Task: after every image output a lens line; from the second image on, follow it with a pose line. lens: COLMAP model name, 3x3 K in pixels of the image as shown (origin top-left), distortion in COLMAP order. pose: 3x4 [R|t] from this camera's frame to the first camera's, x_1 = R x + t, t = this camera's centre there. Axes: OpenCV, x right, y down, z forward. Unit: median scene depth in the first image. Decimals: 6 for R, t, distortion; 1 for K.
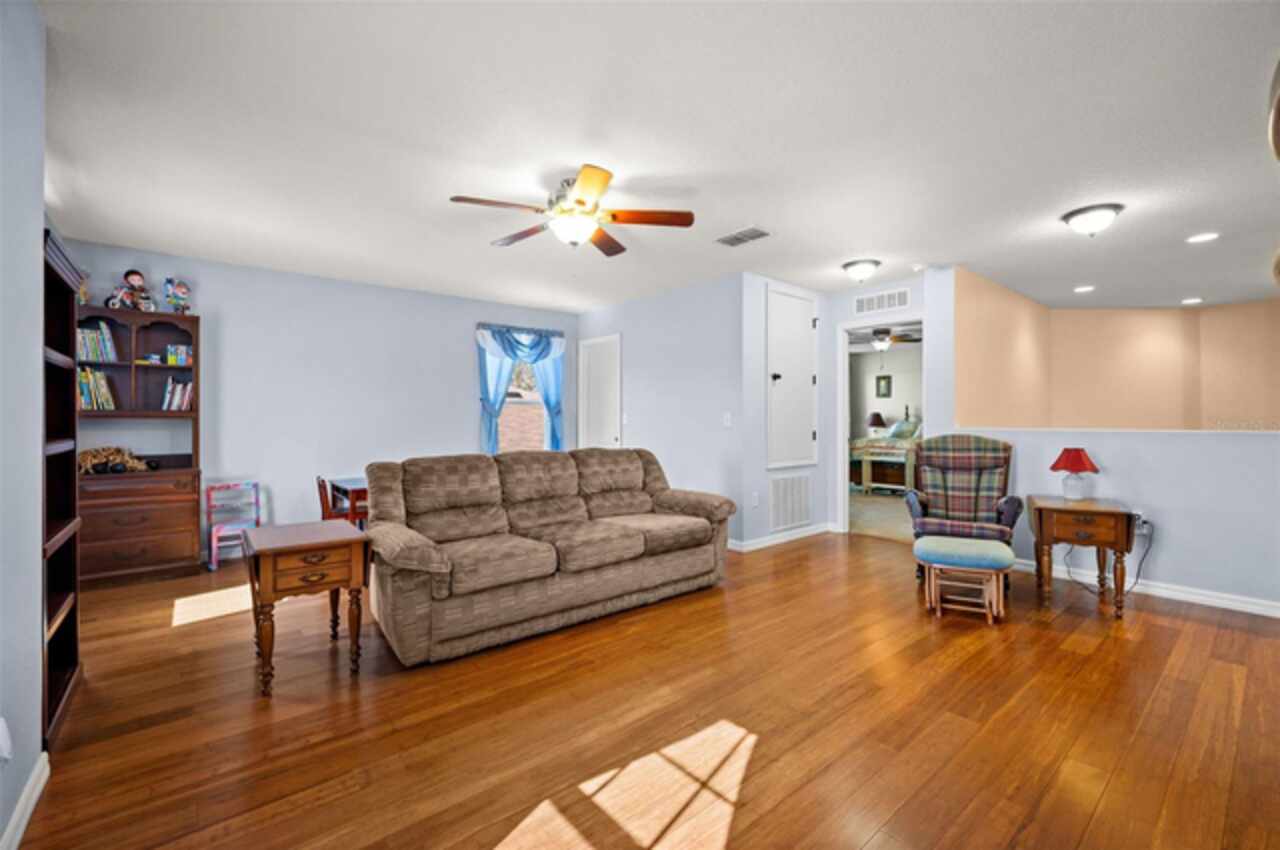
lens RADIAL K [[545.3, 0, 640.1], [0, 545.3, 420.4], [0, 0, 1]] dist [-0.016243, -0.000145]
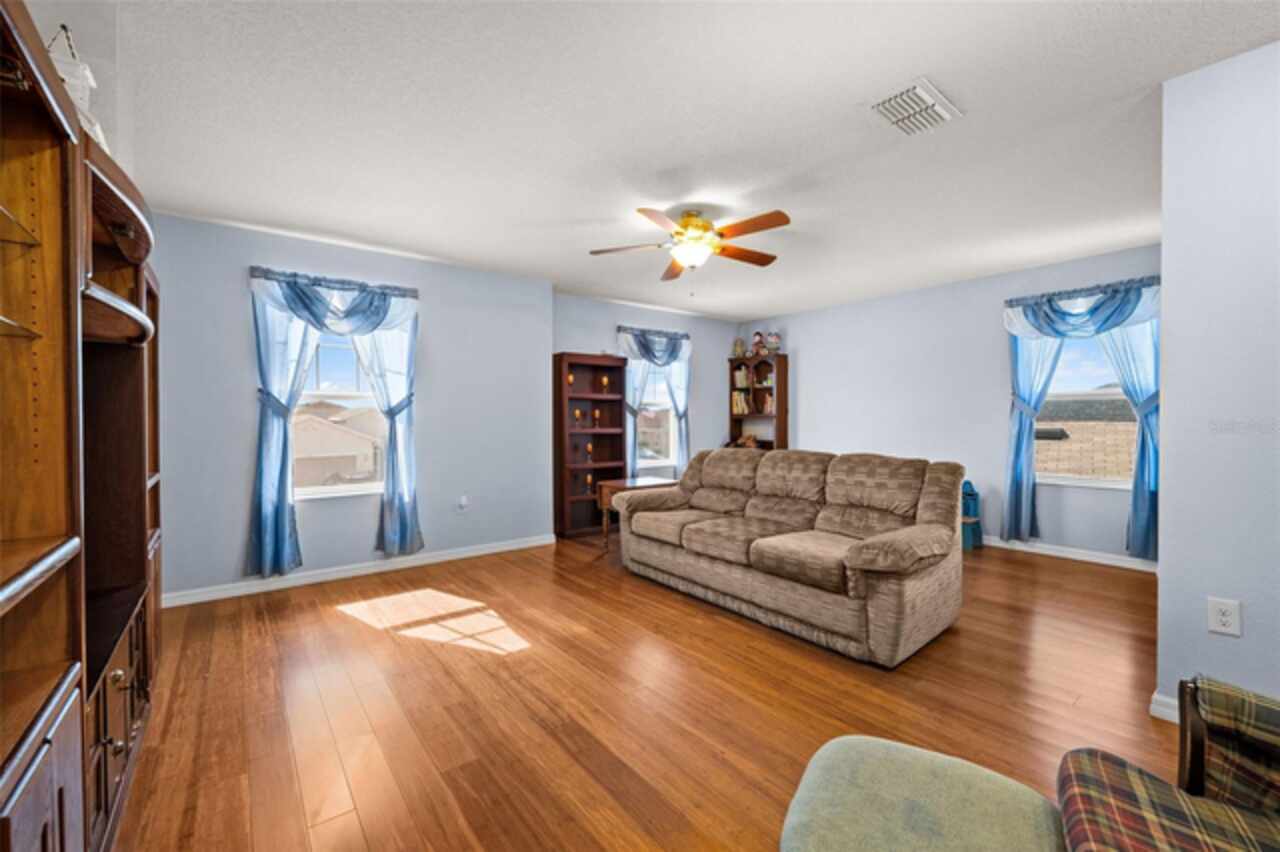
lens RADIAL K [[525.9, 0, 637.3], [0, 525.9, 422.2], [0, 0, 1]] dist [-0.002058, -0.000194]
pose [[-0.051468, 0.005807, -0.998658, 0.957099], [0.000672, 0.999983, 0.005780, -0.004610], [0.998674, -0.000373, -0.051471, 0.891608]]
